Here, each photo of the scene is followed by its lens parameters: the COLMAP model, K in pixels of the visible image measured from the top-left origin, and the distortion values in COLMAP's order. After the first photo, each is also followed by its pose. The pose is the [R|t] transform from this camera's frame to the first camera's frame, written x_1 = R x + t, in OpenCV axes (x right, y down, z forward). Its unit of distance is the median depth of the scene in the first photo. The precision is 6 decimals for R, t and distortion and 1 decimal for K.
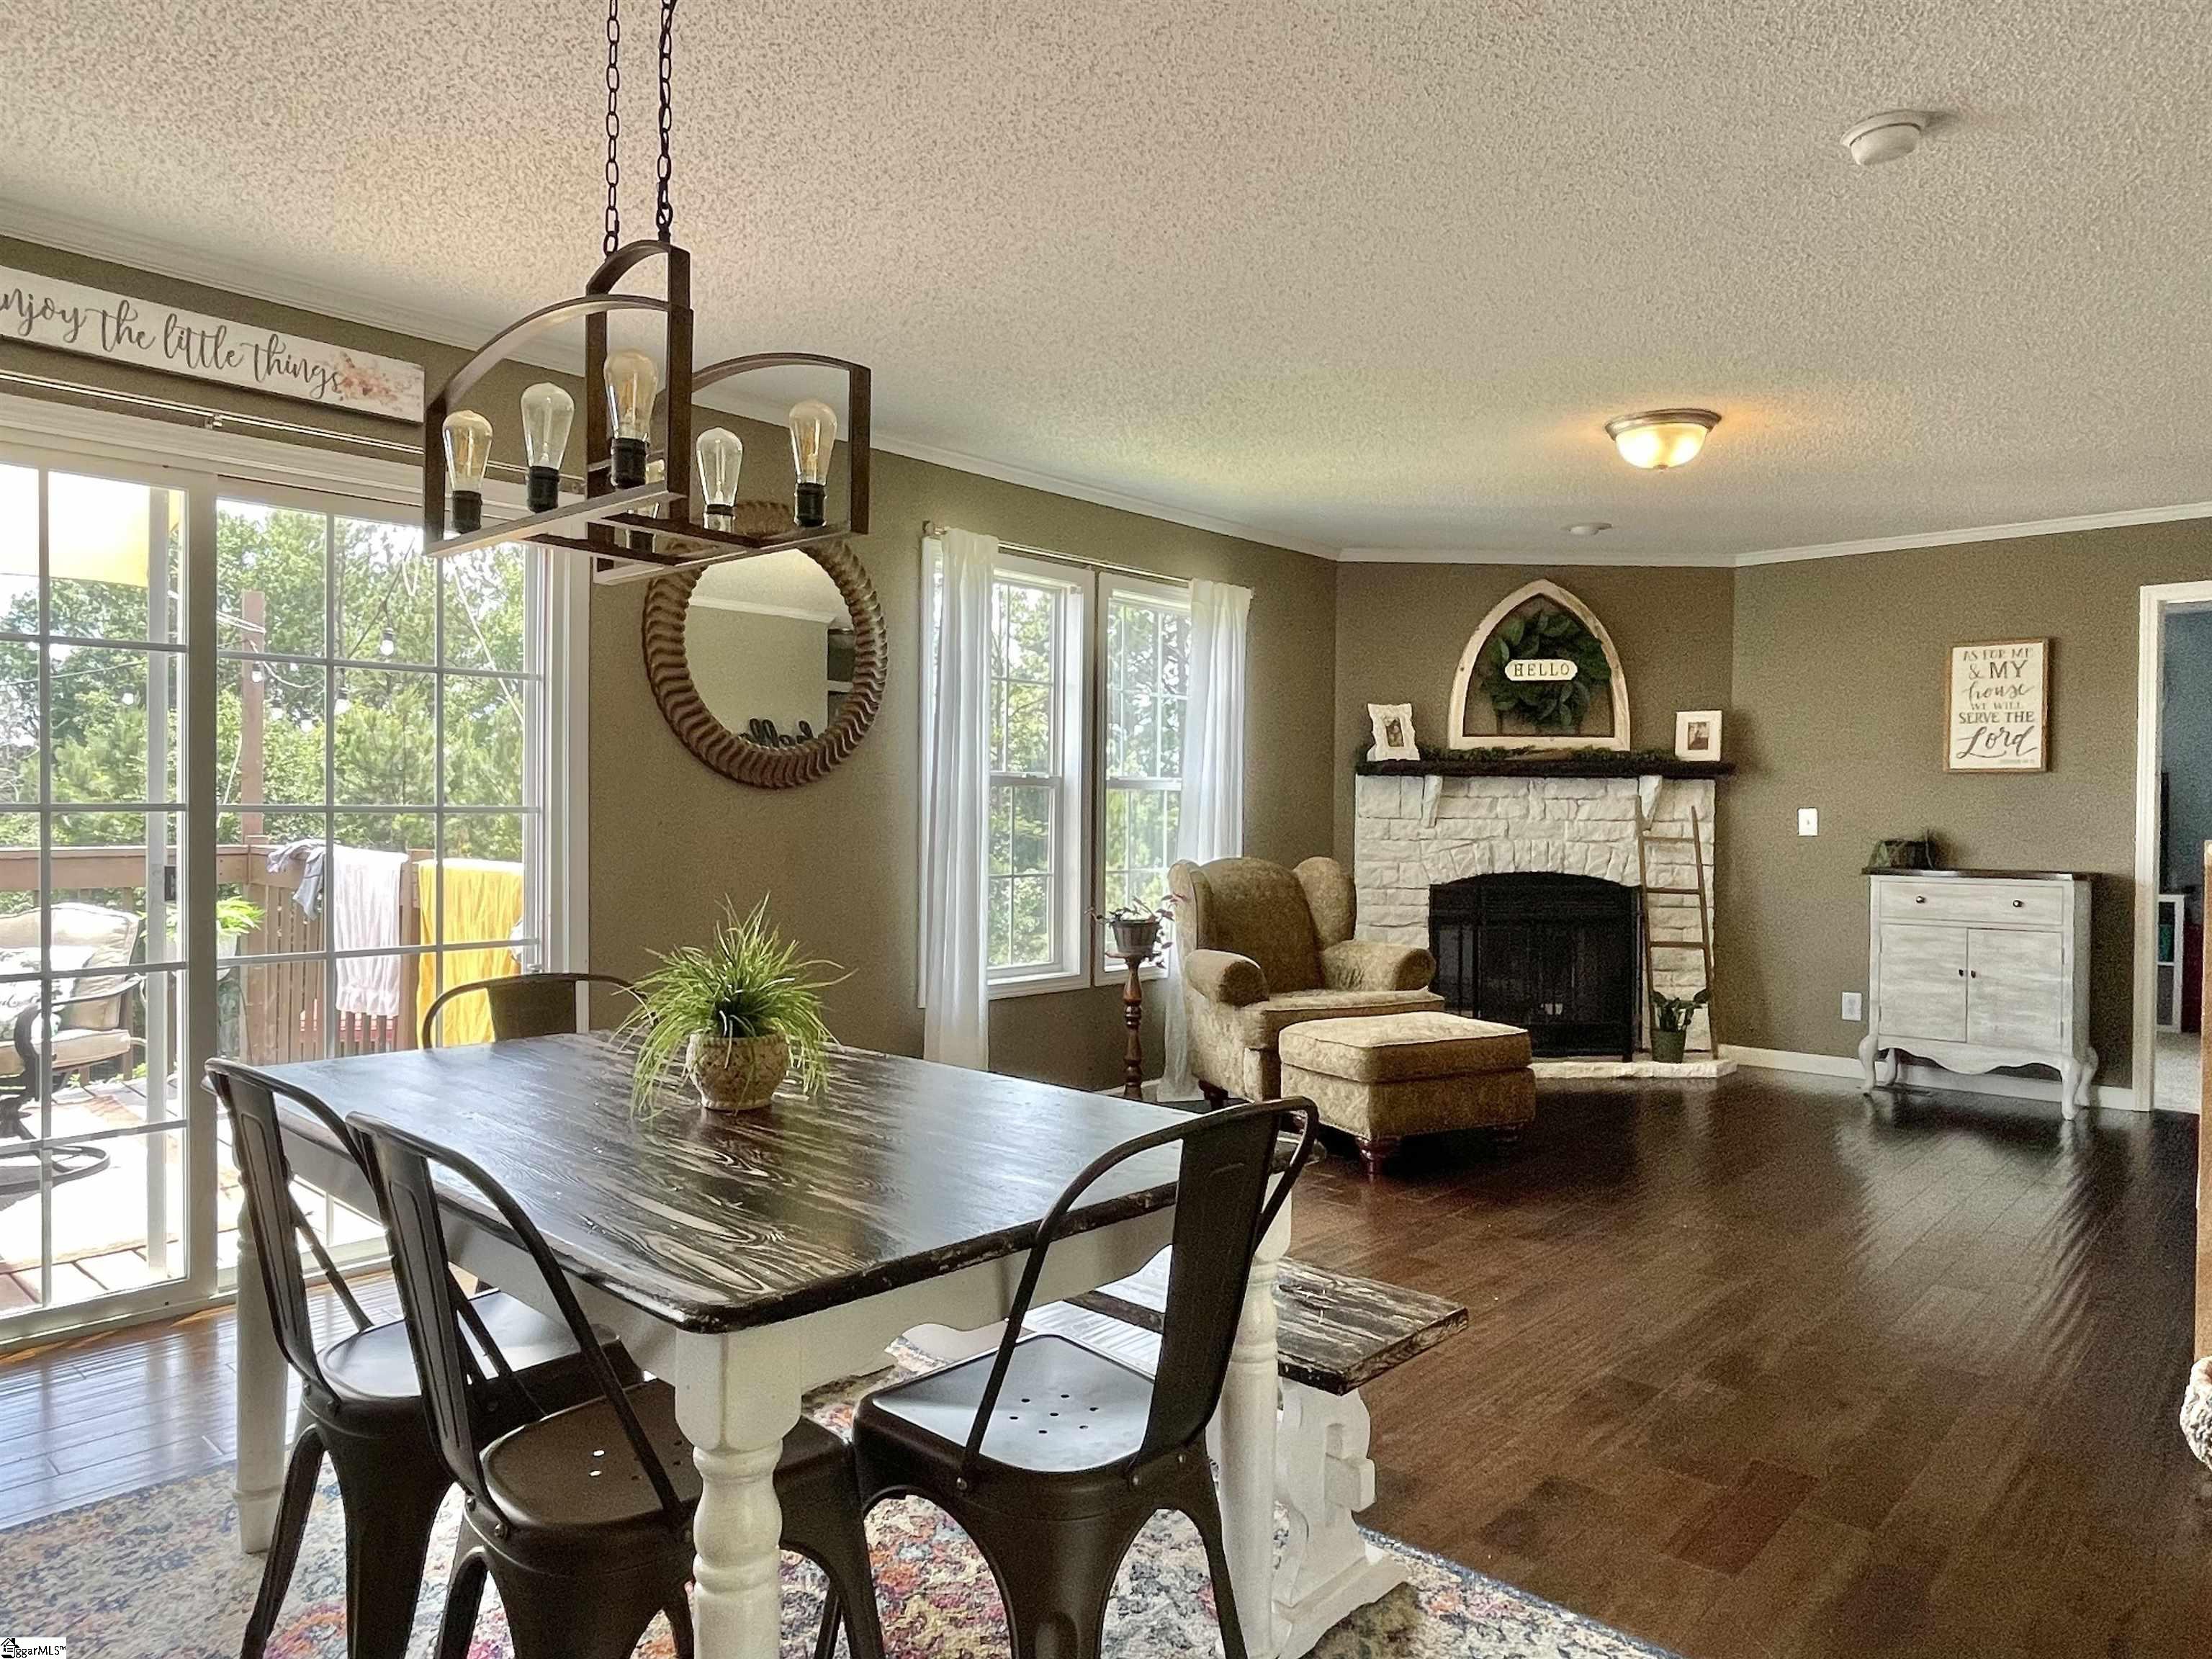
lens RADIAL K [[1416.7, 0, 1104.6], [0, 1416.7, 822.7], [0, 0, 1]] dist [0.004158, -0.000726]
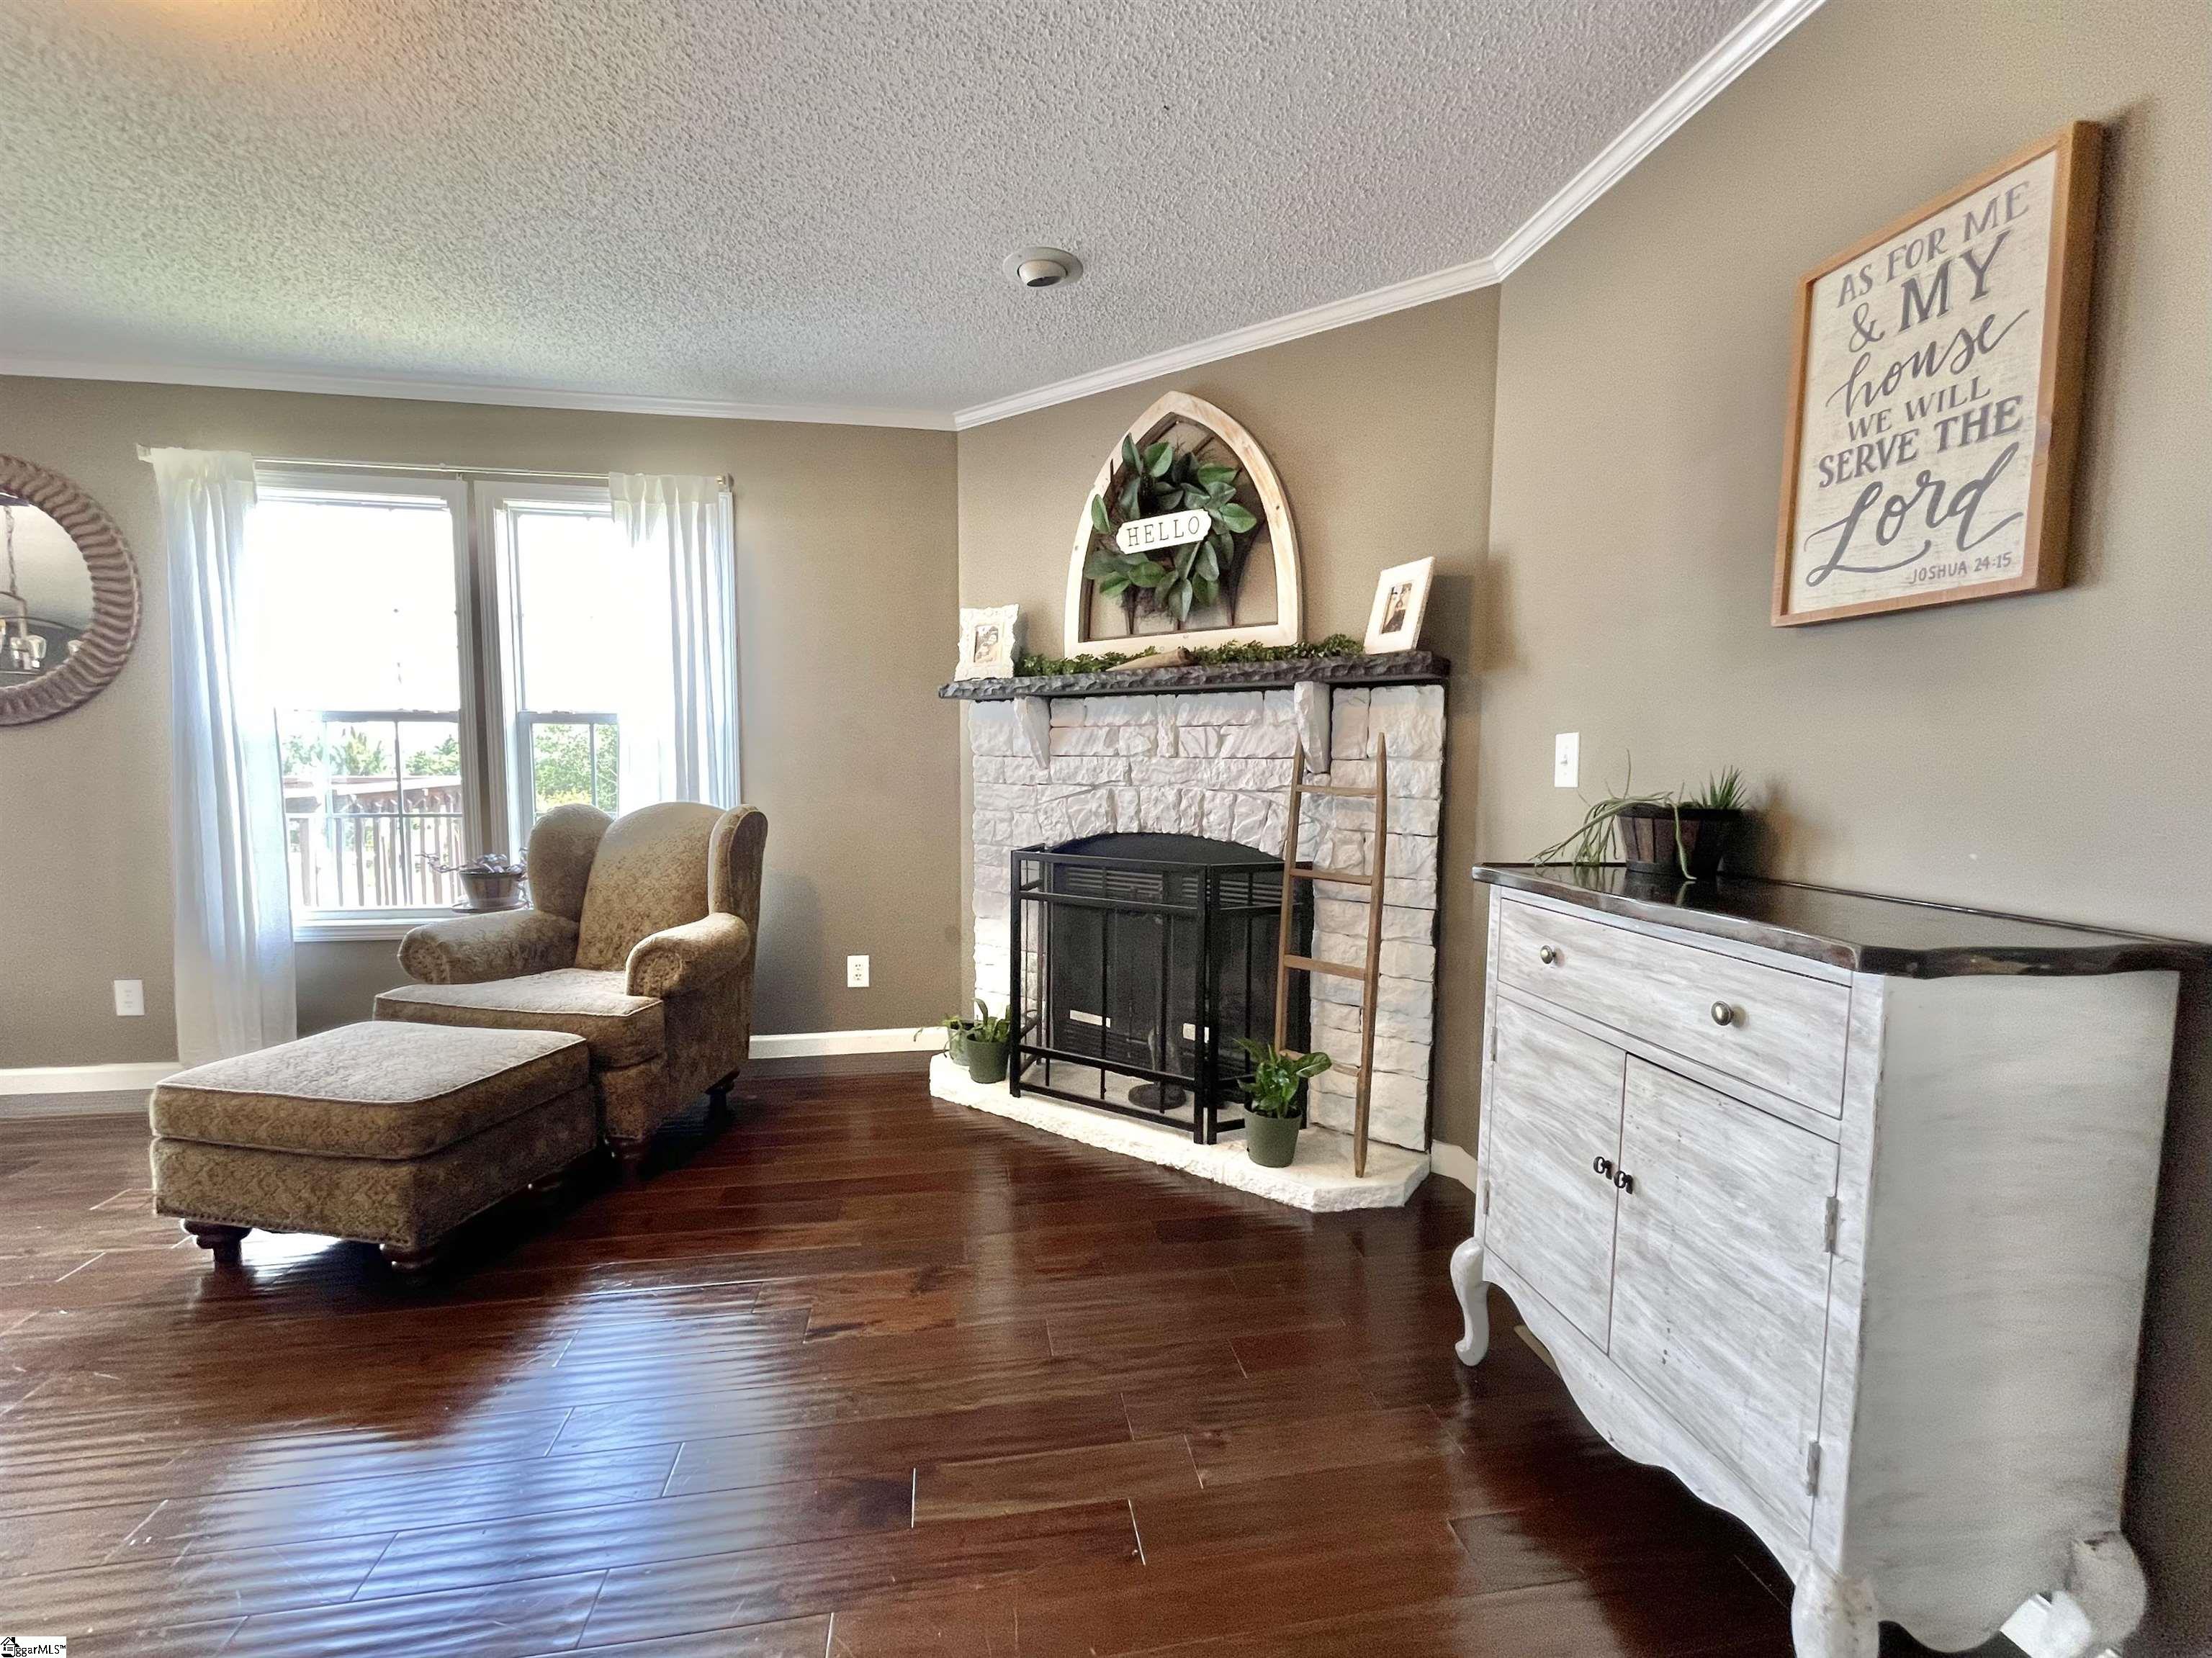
lens RADIAL K [[904.4, 0, 1104.9], [0, 904.4, 831.6], [0, 0, 1]] dist [-0.007023, 0.000793]
pose [[0.788424, 0.048229, -0.613239, 0.594208], [-0.004903, 0.997383, 0.072137, 0.002538], [0.615113, -0.053868, 0.786597, 0.688232]]
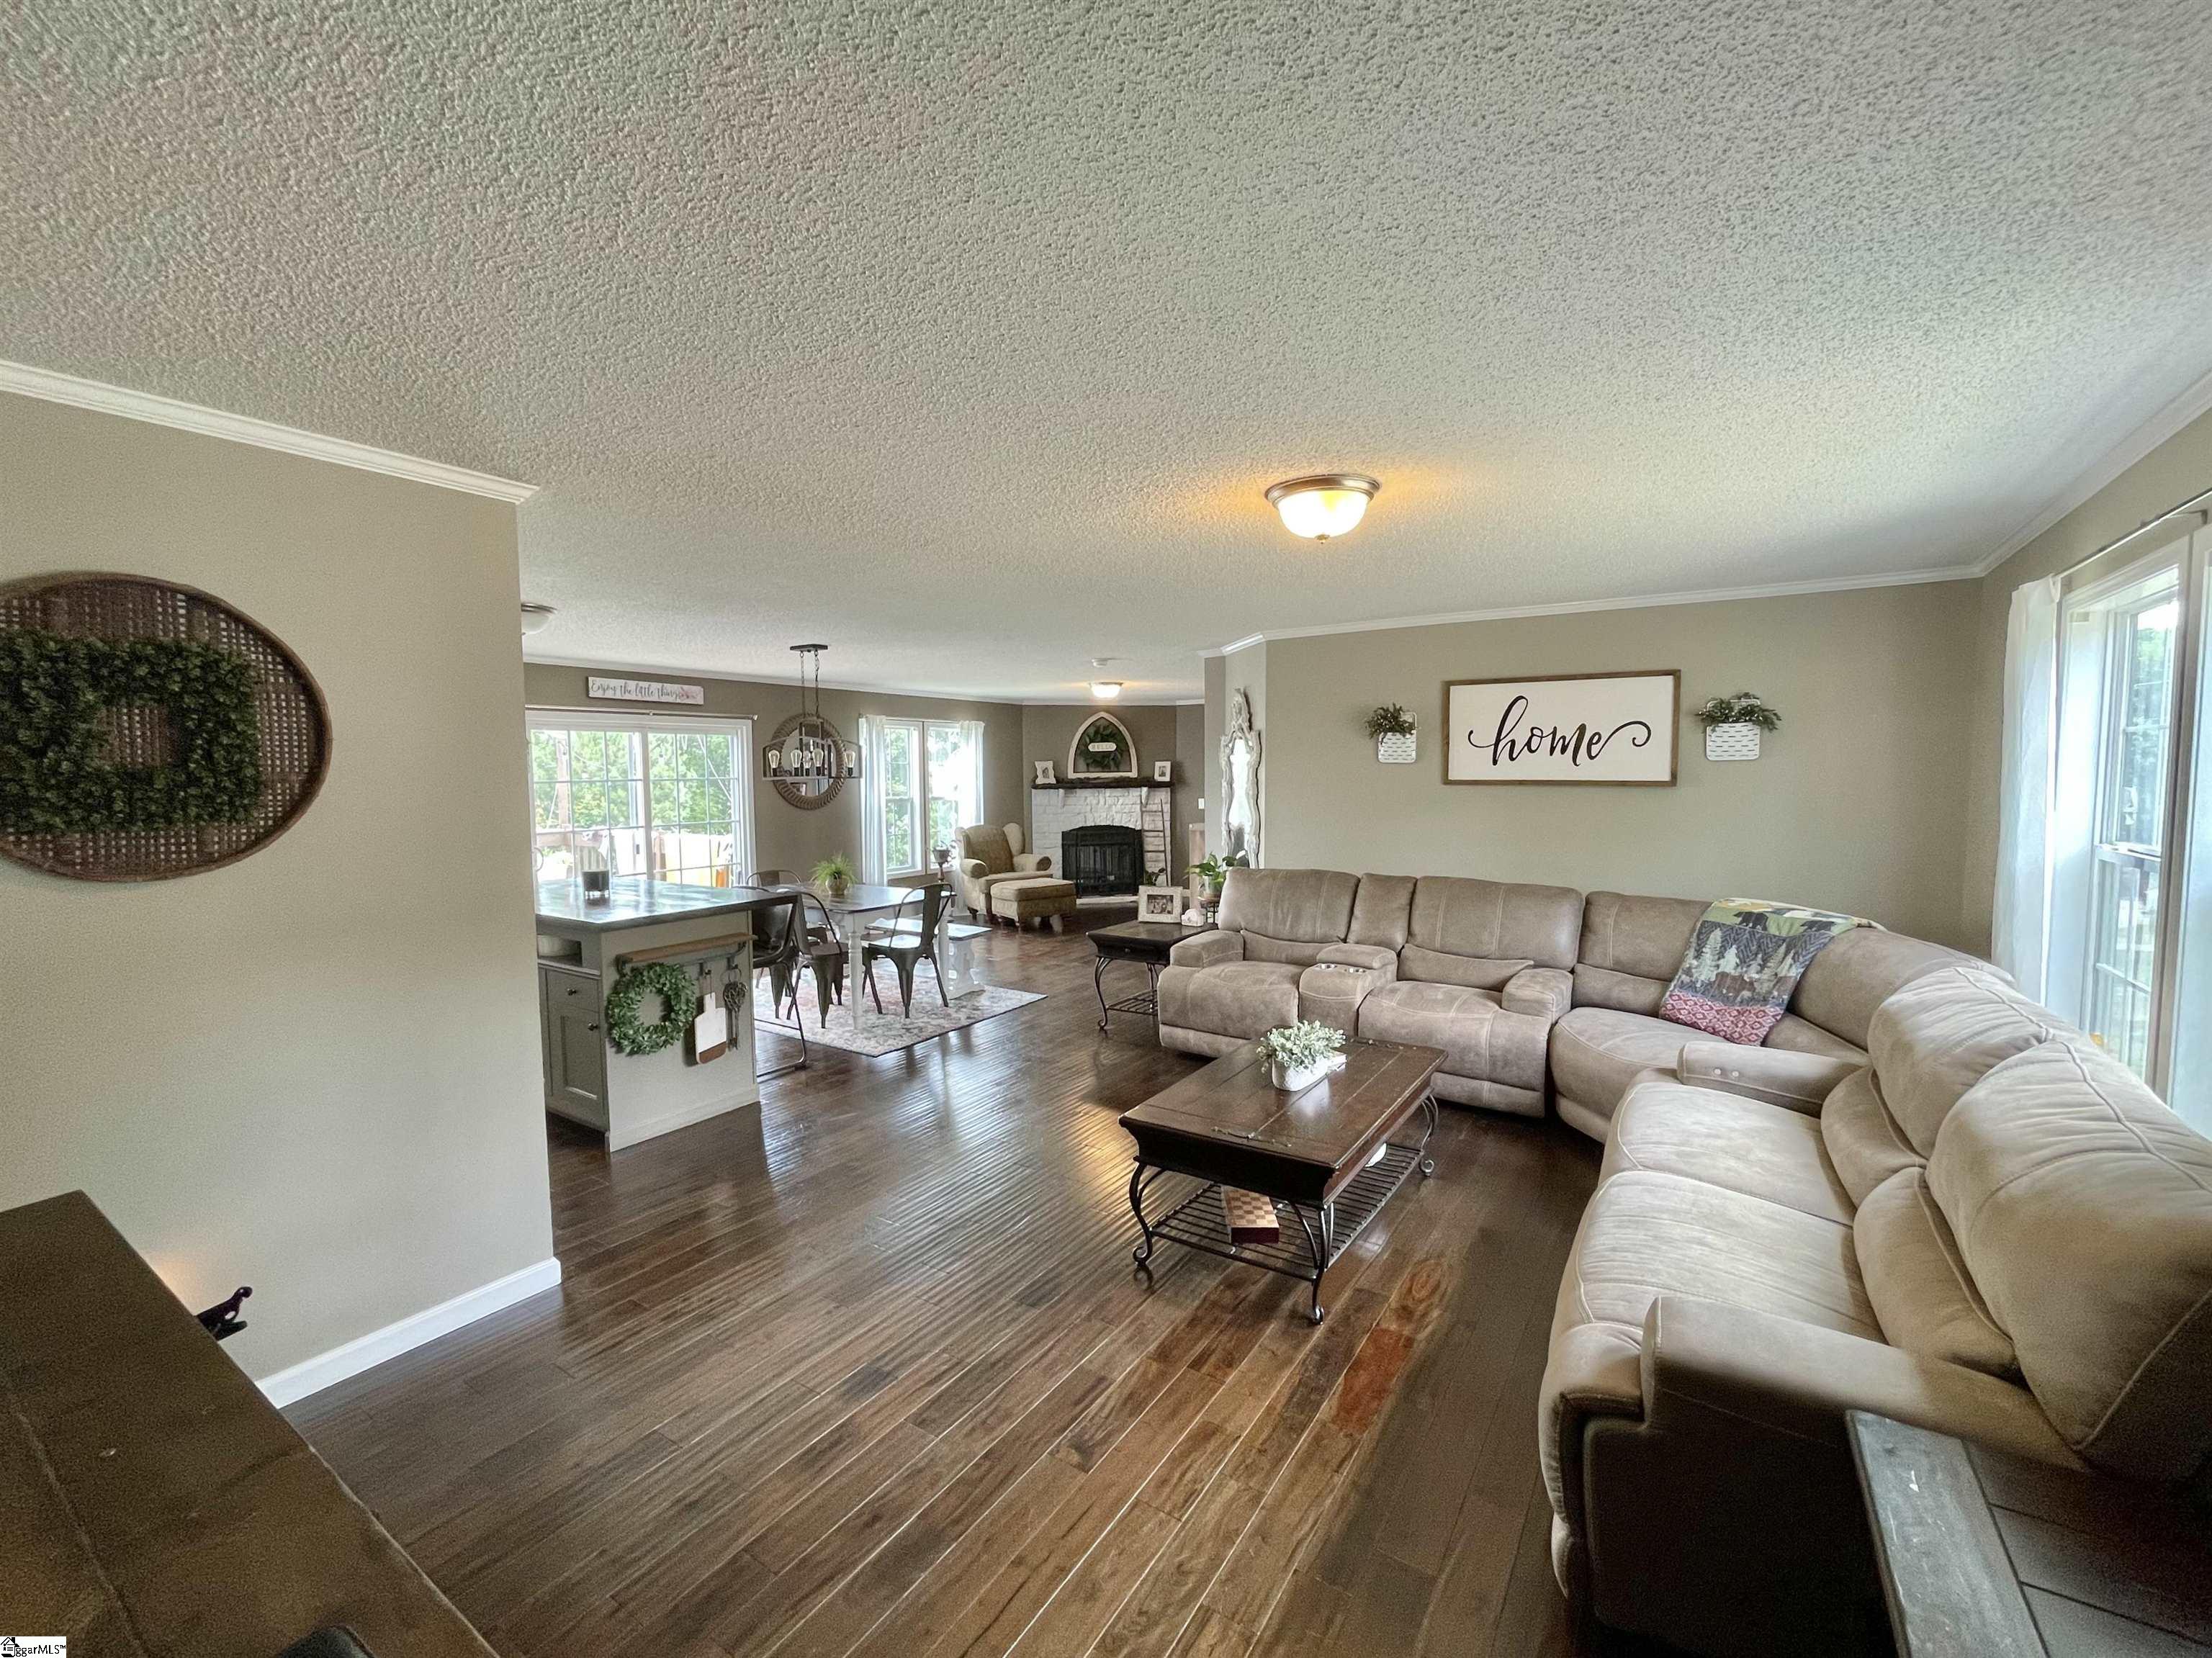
lens RADIAL K [[904.4, 0, 1100.8], [0, 904.4, 829.6], [0, 0, 1]] dist [-0.007023, 0.000793]
pose [[0.987468, -0.027333, 0.155432, 0.048788], [0.018656, 0.998199, 0.057011, -0.055305], [-0.156710, -0.053397, 0.986200, -0.674427]]
